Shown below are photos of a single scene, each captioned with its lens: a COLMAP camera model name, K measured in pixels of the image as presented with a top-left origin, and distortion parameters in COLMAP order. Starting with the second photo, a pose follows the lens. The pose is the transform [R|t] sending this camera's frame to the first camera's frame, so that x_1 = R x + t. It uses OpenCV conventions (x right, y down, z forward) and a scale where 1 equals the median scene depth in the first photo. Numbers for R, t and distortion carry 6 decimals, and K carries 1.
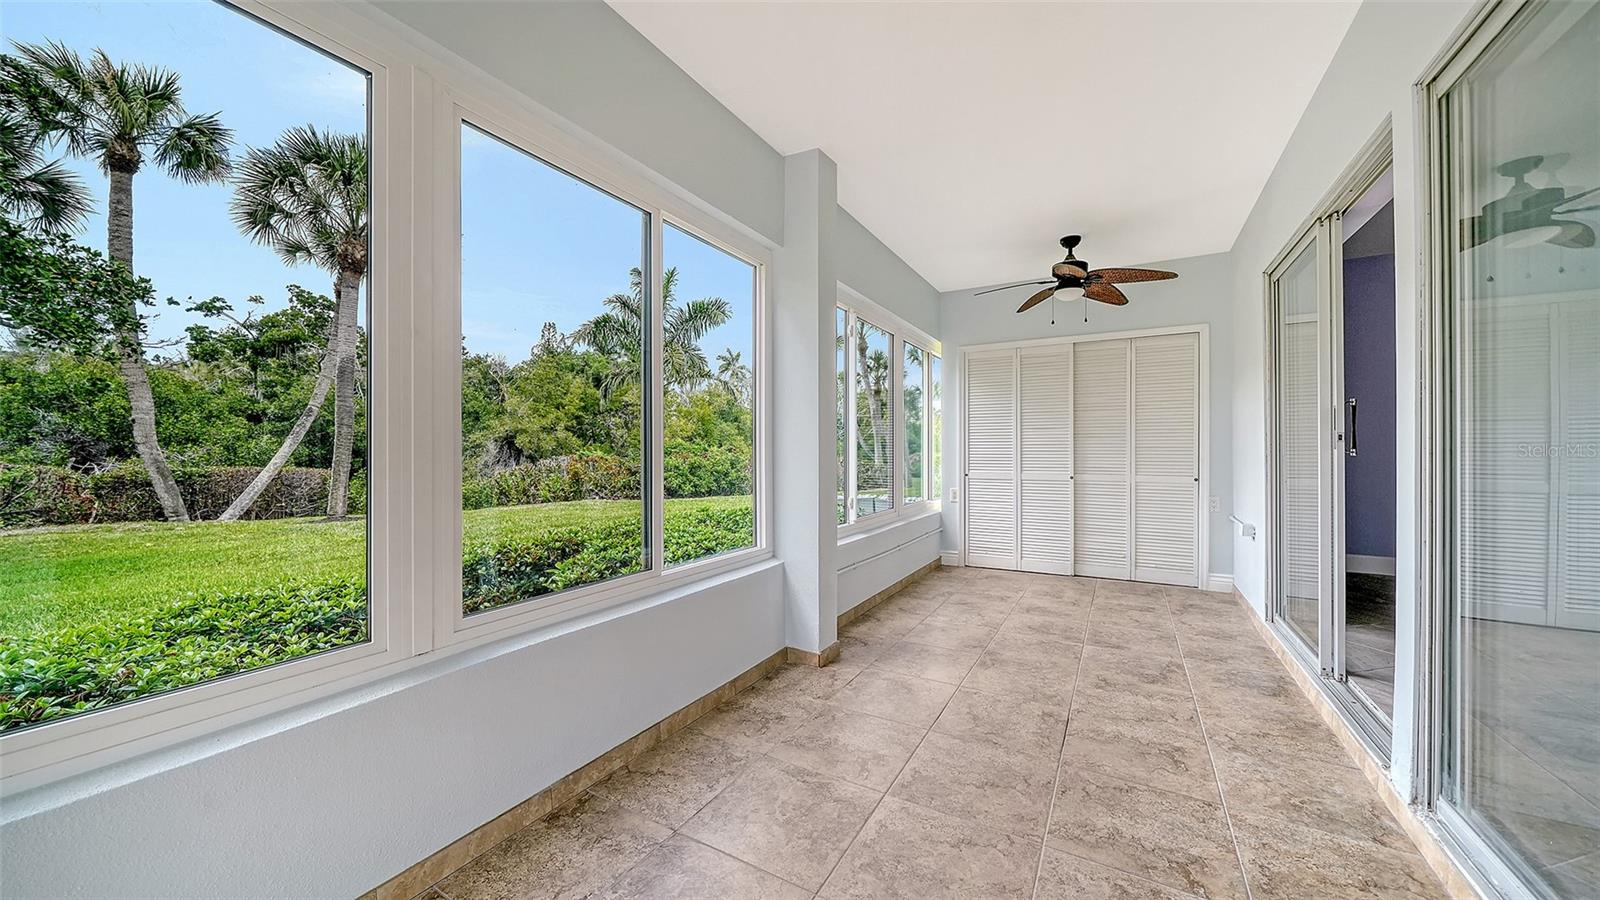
lens RADIAL K [[559.4, 0, 798.5], [0, 559.4, 453.1], [0, 0, 1]] dist [-0.003932, -0.000611]
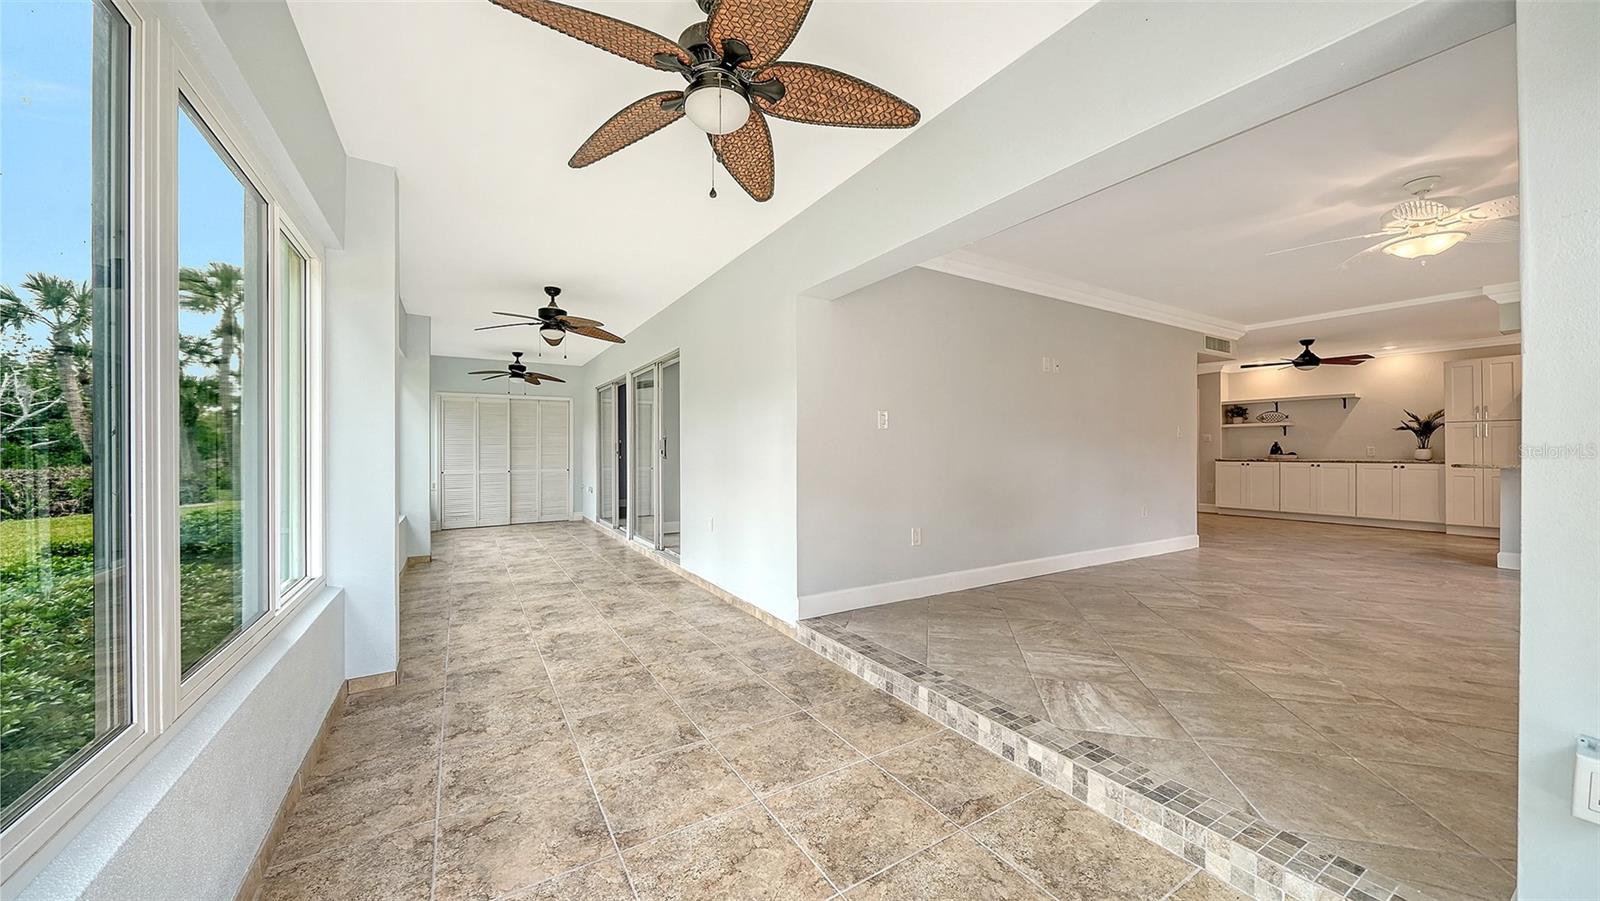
lens RADIAL K [[556.6, 0, 794.3], [0, 556.6, 447.9], [0, 0, 1]] dist [-0.000282, -0.001267]
pose [[0.488490, 0.003822, 0.872561, -0.963715], [0.011182, 0.999881, -0.010640, -0.006548], [-0.872498, 0.014954, 0.488390, -1.060087]]
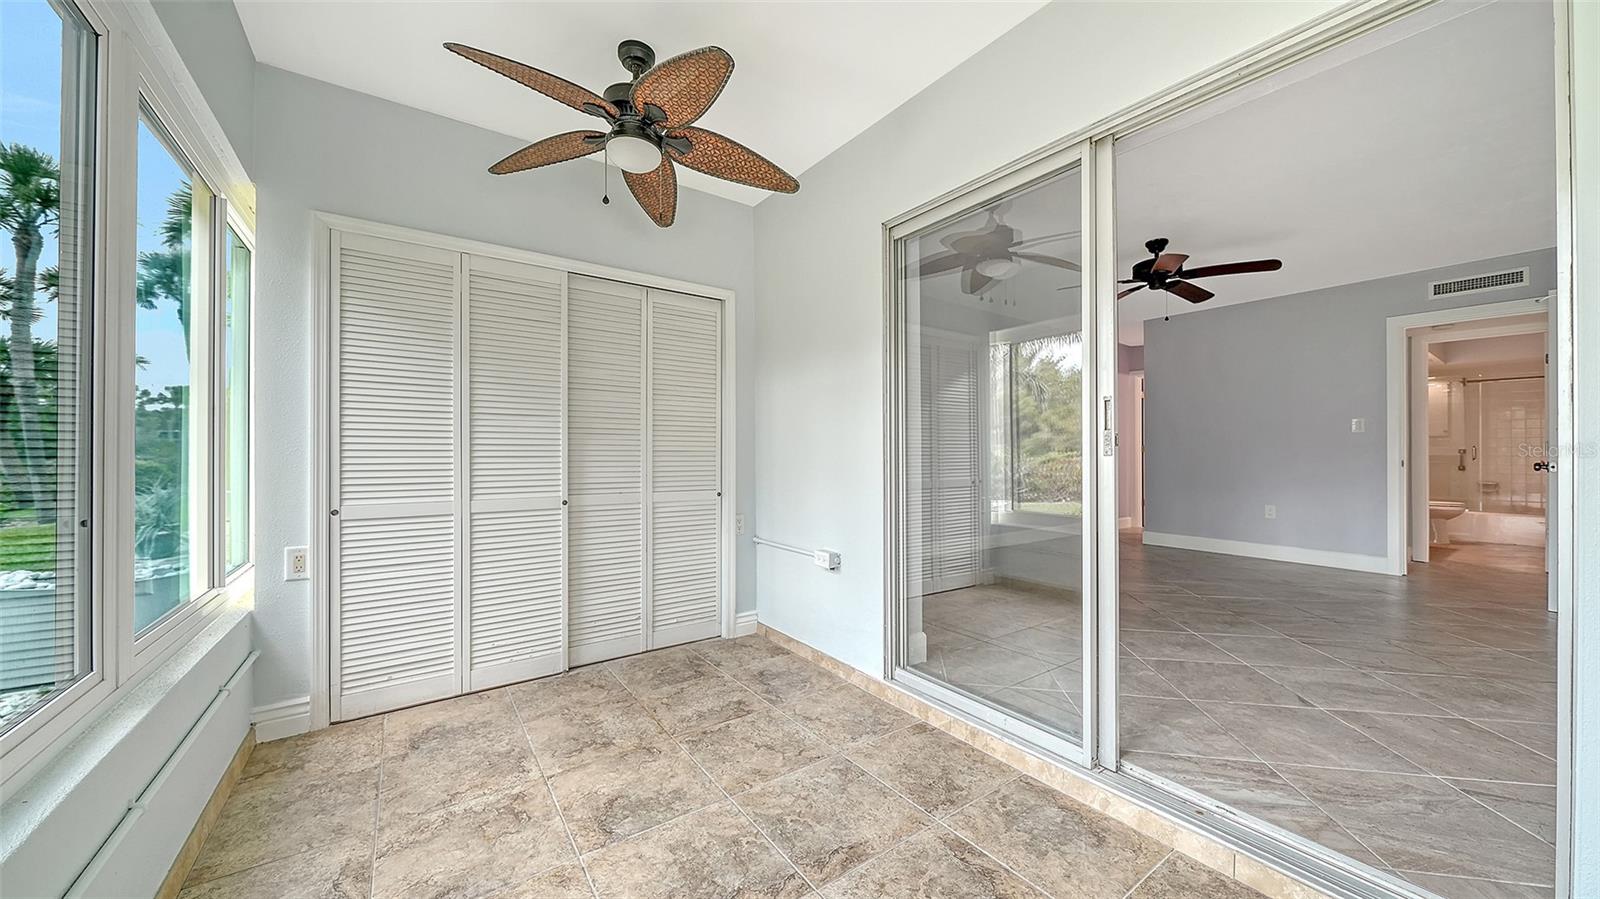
lens RADIAL K [[559.4, 0, 806.1], [0, 559.4, 443.6], [0, 0, 1]] dist [-0.003932, -0.000611]
pose [[0.415978, 0.002087, 0.909372, 0.090066], [0.009514, 0.999933, -0.006647, -0.018181], [-0.909325, 0.011417, 0.415930, 0.773278]]
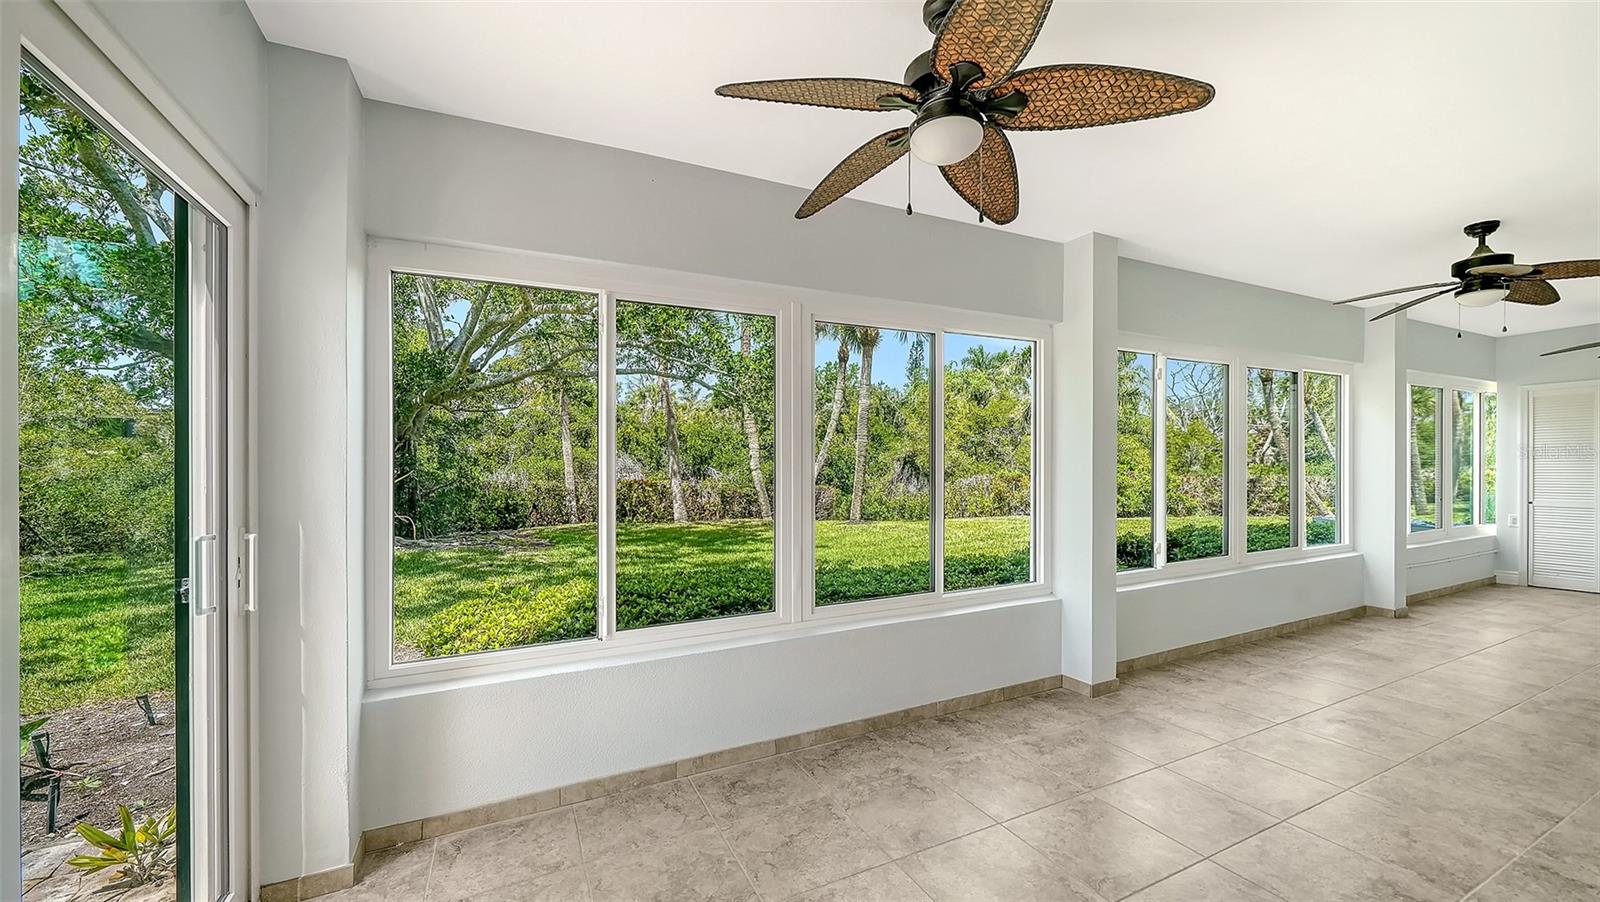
lens RADIAL K [[602.9, 0, 812.6], [0, 602.9, 460.0], [0, 0, 1]] dist [-0.004843, -0.000107]
pose [[0.835617, -0.009934, -0.549222, -0.335603], [0.001442, 0.999873, -0.015890, -0.051251], [0.549310, 0.012486, 0.835525, -1.237626]]
